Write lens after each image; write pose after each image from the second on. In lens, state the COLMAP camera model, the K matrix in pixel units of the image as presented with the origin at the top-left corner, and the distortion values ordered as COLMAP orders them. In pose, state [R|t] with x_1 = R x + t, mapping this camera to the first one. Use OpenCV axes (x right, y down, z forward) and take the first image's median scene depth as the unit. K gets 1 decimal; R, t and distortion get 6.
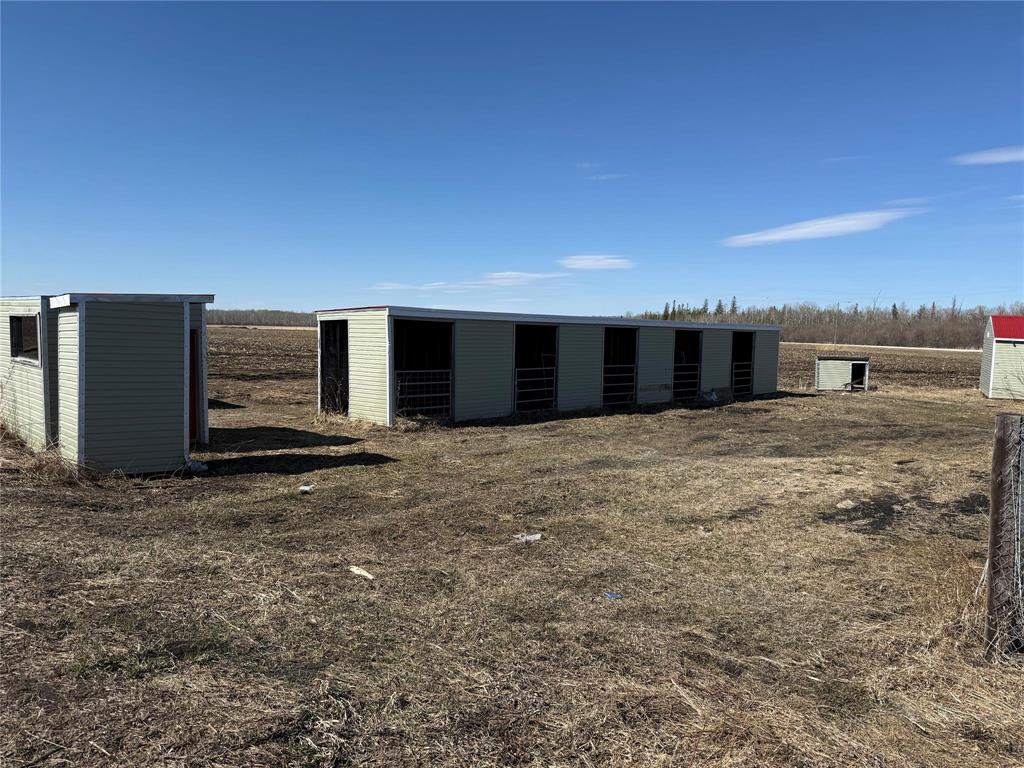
lens RADIAL K [[735.2, 0, 519.9], [0, 735.2, 386.9], [0, 0, 1]] dist [0.070139, -0.062589]
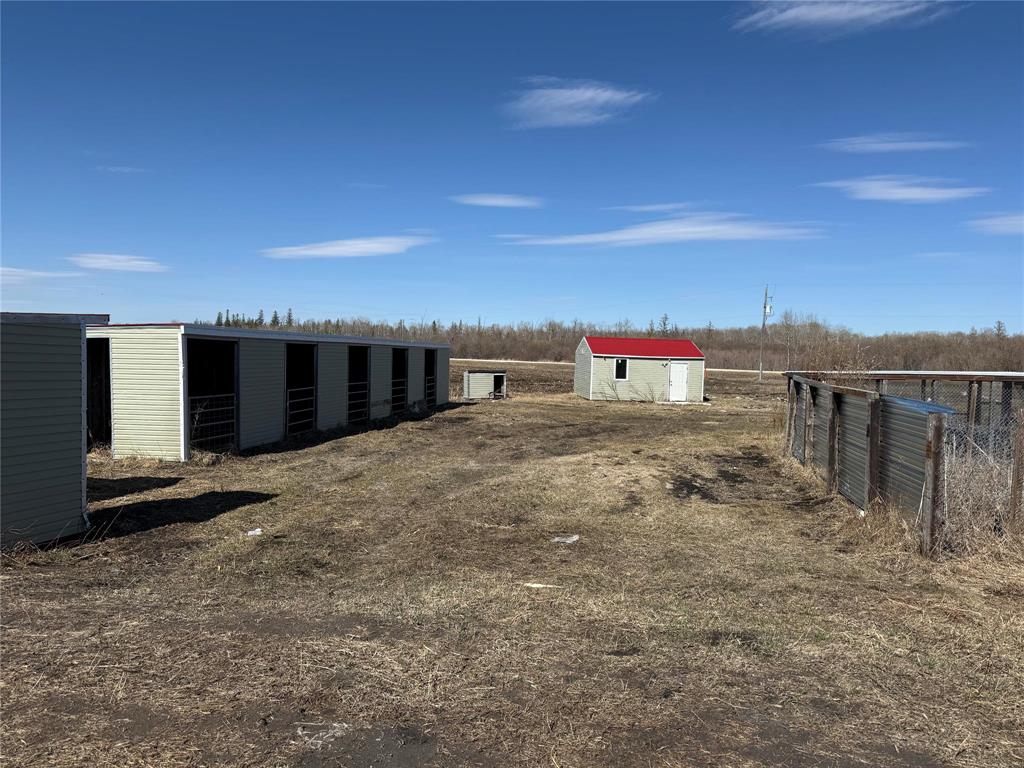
lens RADIAL K [[735.2, 0, 514.7], [0, 735.2, 380.7], [0, 0, 1]] dist [0.070139, -0.062589]
pose [[0.815291, -0.024879, 0.578517, -0.241652], [0.037755, 0.999235, -0.010236, -0.011603], [-0.577819, 0.030187, 0.815606, 0.034743]]
